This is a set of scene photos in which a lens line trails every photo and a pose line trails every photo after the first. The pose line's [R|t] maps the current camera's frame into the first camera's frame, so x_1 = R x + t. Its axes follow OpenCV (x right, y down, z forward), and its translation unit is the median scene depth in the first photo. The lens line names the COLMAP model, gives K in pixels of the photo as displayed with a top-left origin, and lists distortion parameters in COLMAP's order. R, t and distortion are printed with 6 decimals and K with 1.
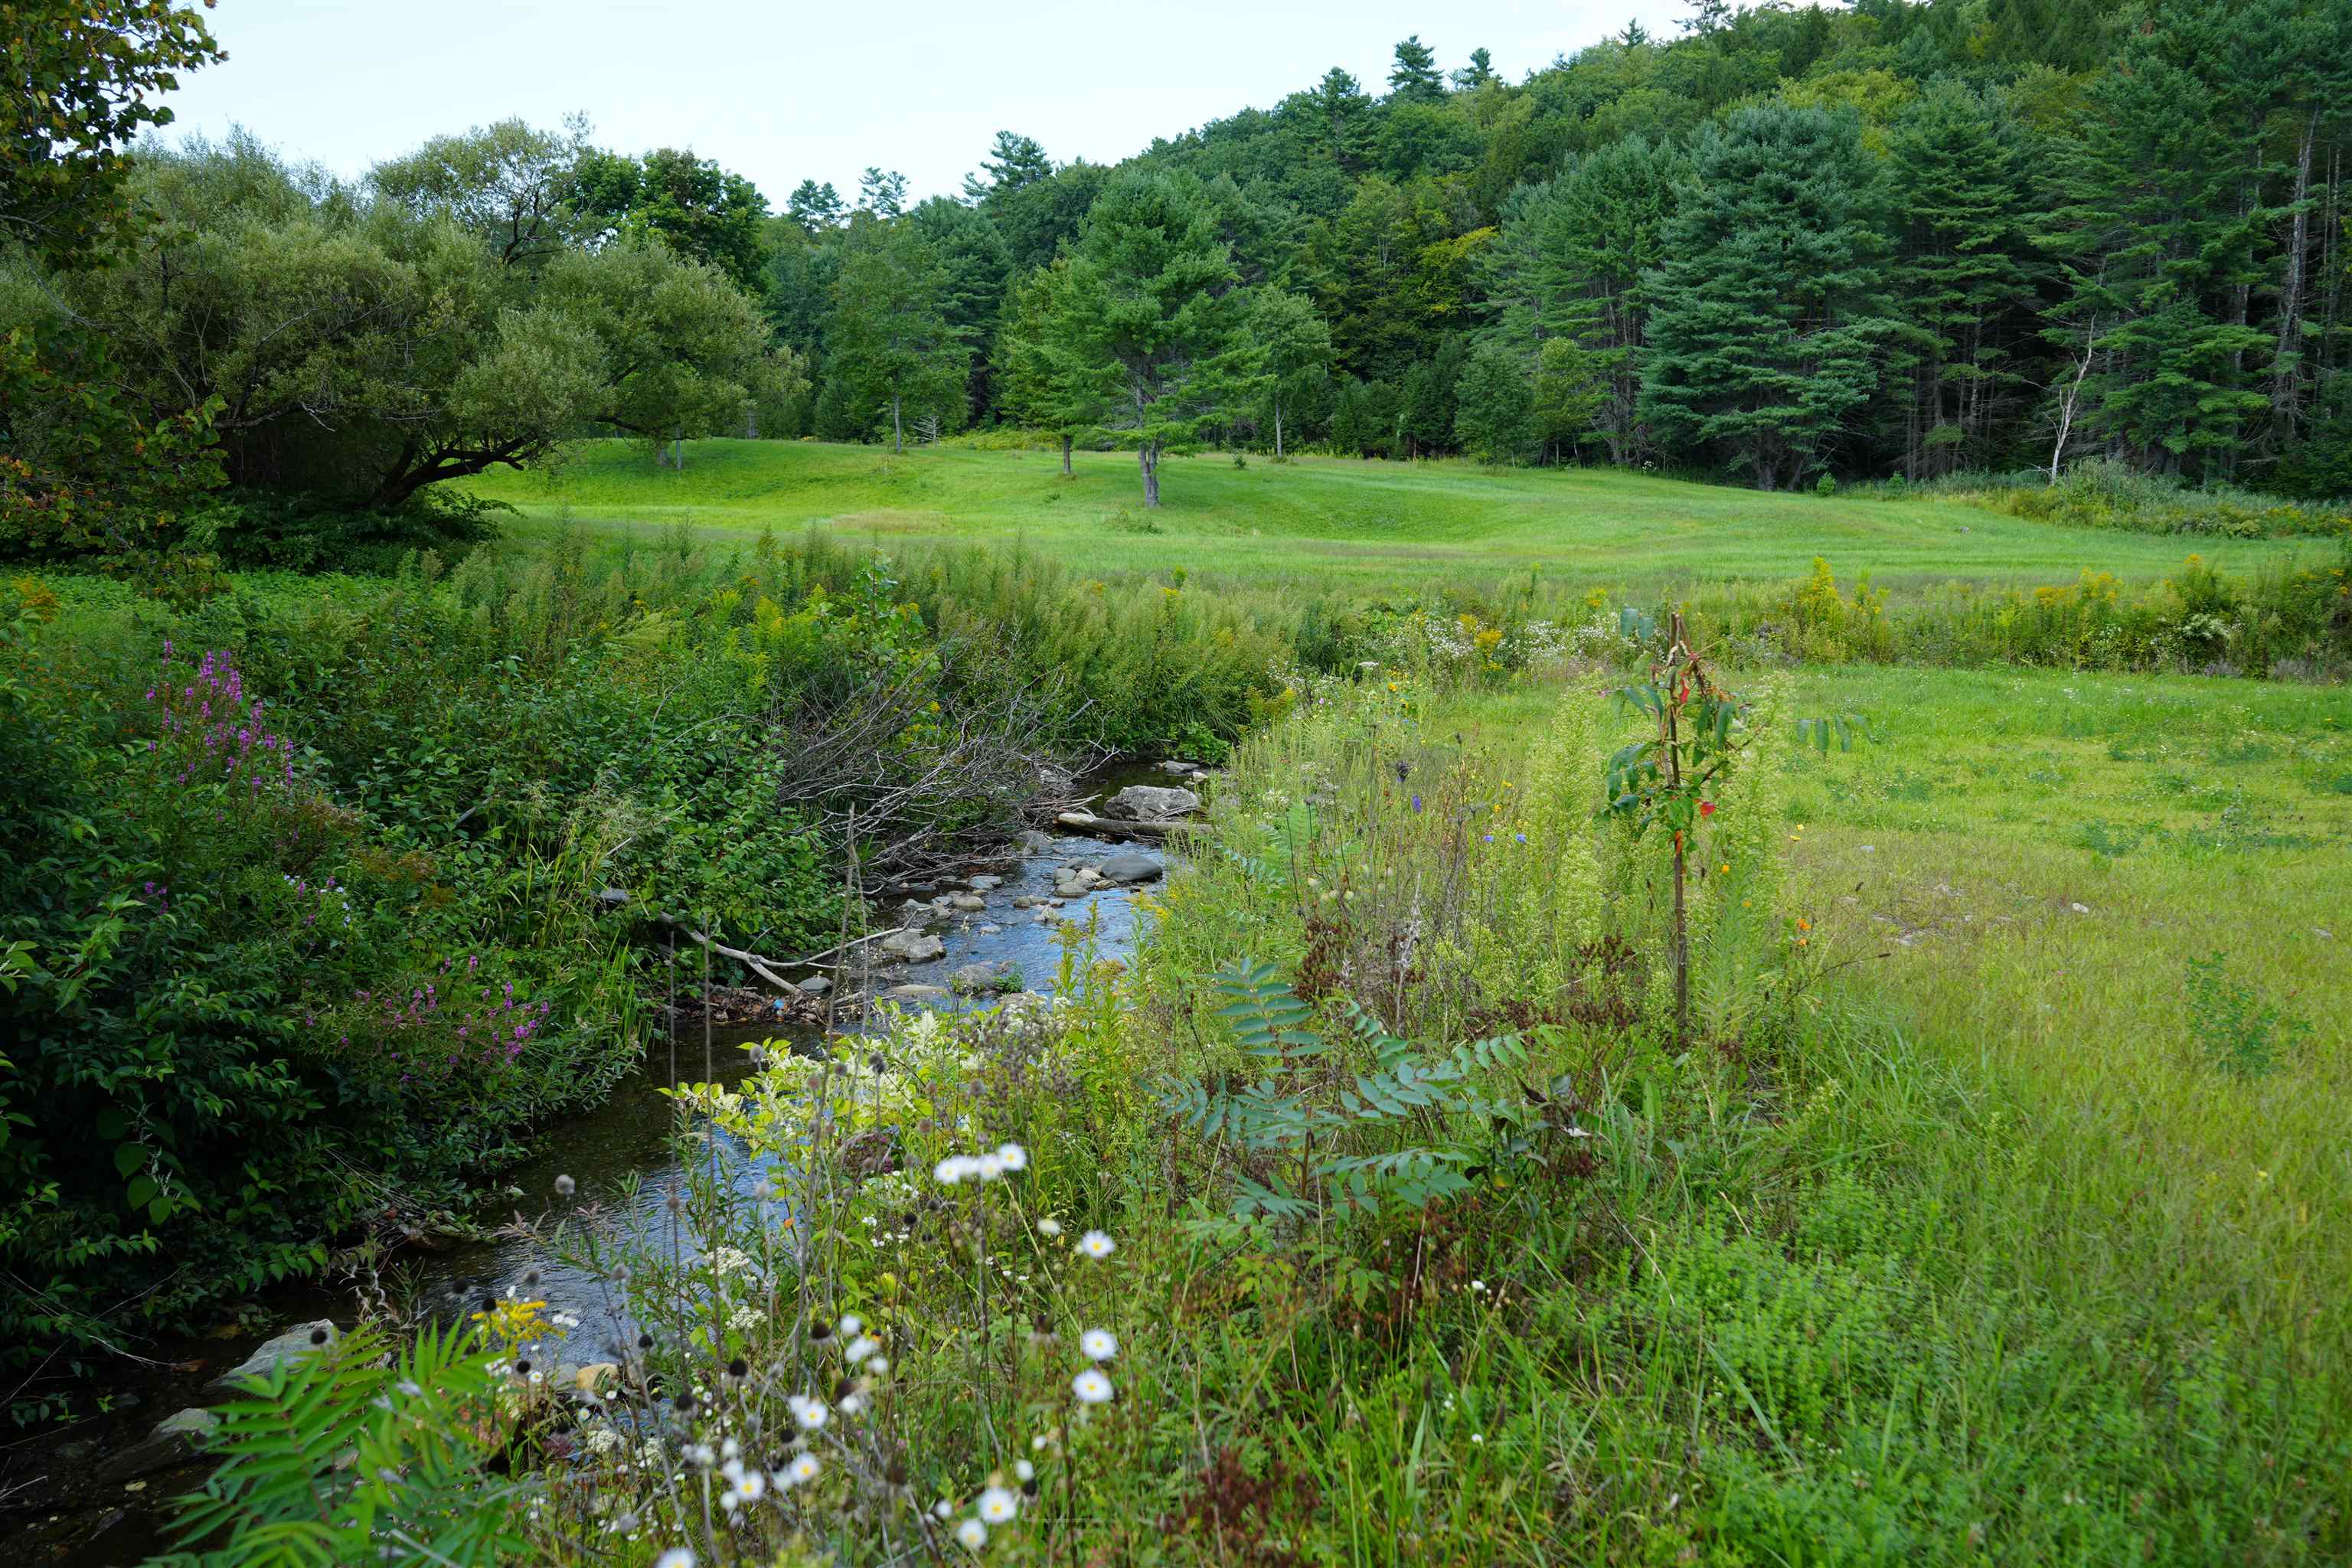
lens RADIAL K [[1897.0, 0, 1177.1], [0, 1897.0, 783.6], [0, 0, 1]] dist [0.014804, 0.007143]
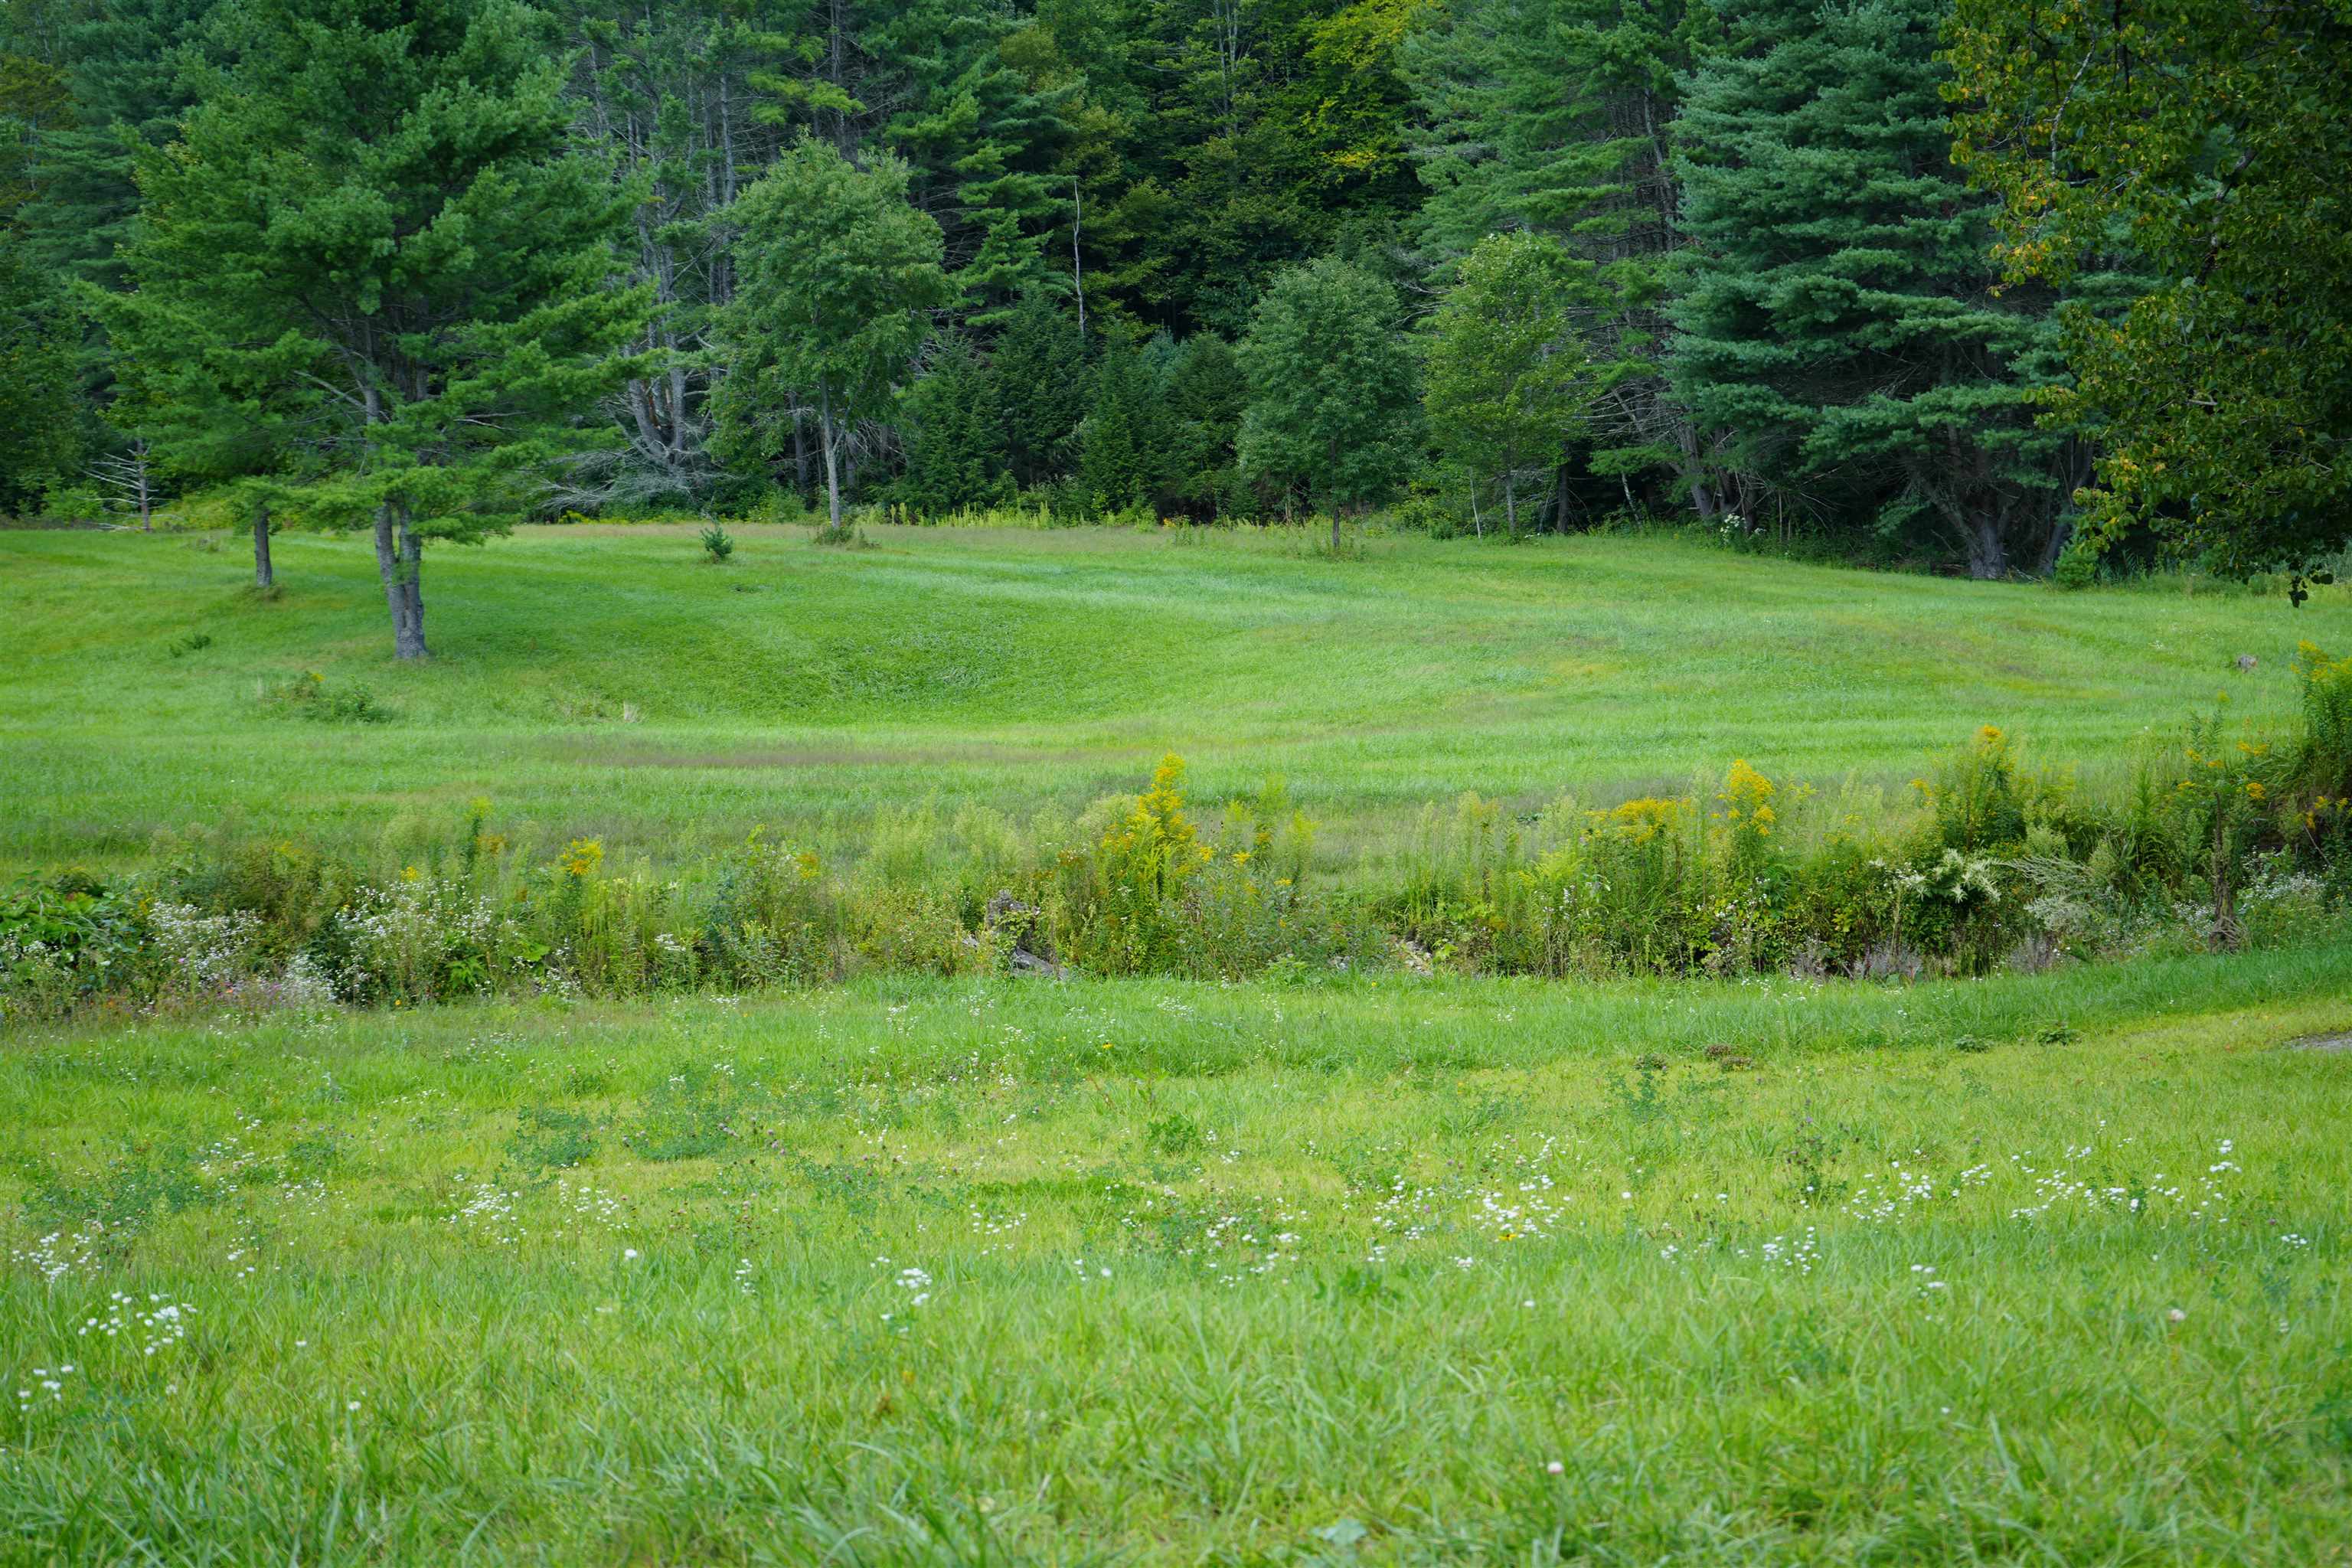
lens RADIAL K [[4881.3, 0, 1175.6], [0, 4881.3, 784.7], [0, 0, 1]] dist [-0.073718, 0.000000]
pose [[0.999487, -0.028387, 0.014809, 0.118261], [0.029884, 0.993111, -0.113305, 0.009789], [-0.011491, 0.113689, 0.993450, -0.075043]]
